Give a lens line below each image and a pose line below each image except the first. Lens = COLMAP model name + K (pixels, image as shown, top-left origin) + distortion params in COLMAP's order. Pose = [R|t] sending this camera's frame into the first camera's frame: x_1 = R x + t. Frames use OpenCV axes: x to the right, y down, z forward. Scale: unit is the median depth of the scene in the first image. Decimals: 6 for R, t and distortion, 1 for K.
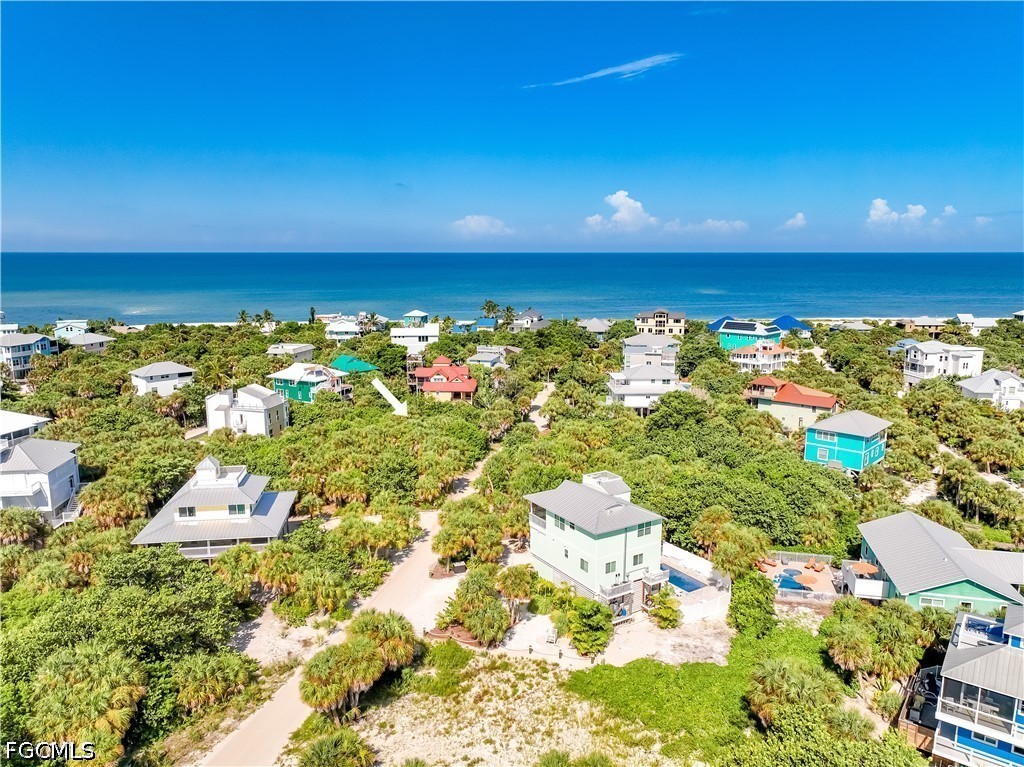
lens RADIAL K [[729.8, 0, 512.7], [0, 729.8, 387.4], [0, 0, 1]] dist [0.000320, 0.014222]
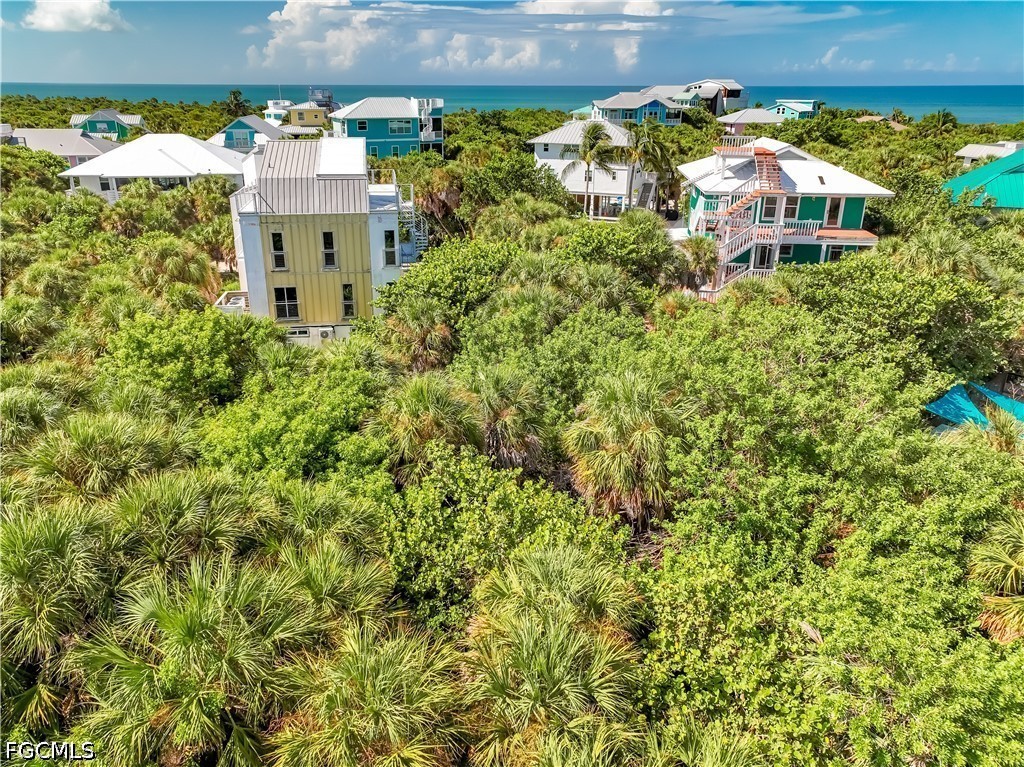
lens RADIAL K [[734.8, 0, 494.2], [0, 734.8, 365.5], [0, 0, 1]] dist [0.006721, 0.007889]
pose [[0.344032, 0.335016, -0.877158, -0.014699], [-0.173723, 0.940765, 0.291174, -0.010368], [0.922747, 0.052210, 0.381853, 0.613277]]
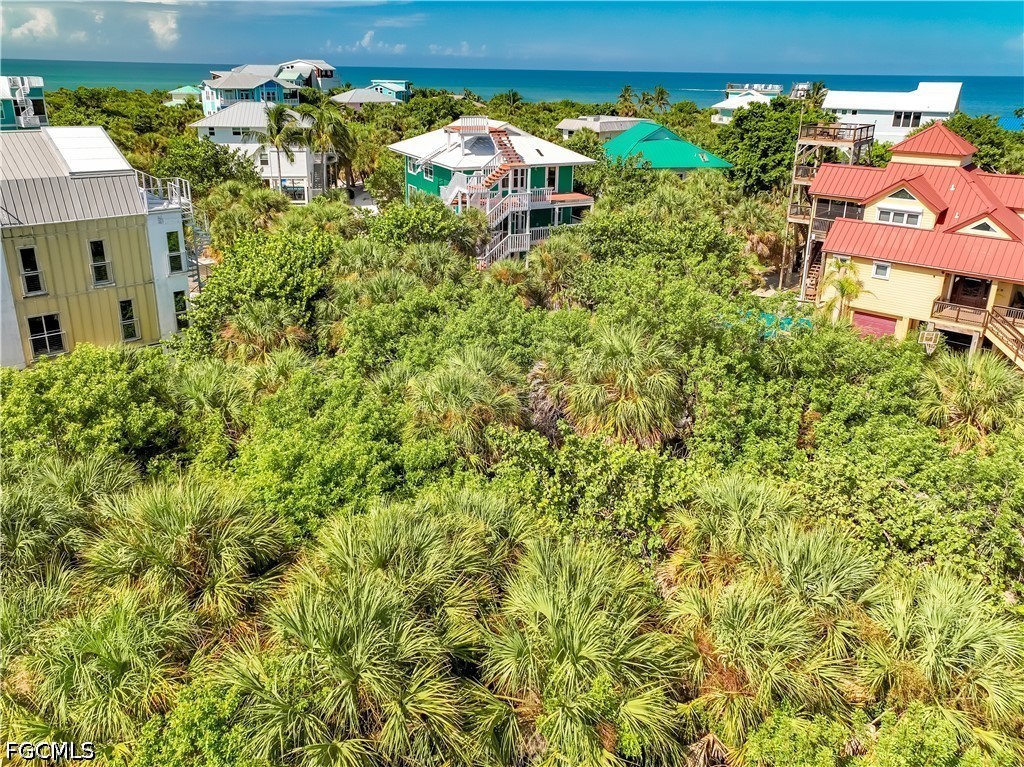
lens RADIAL K [[734.2, 0, 497.9], [0, 734.2, 337.3], [0, 0, 1]] dist [-0.002258, 0.020804]
pose [[0.790677, 0.222256, -0.570467, -0.045494], [-0.127742, 0.971161, 0.201316, -0.002700], [0.598759, -0.086303, 0.796266, 0.568973]]
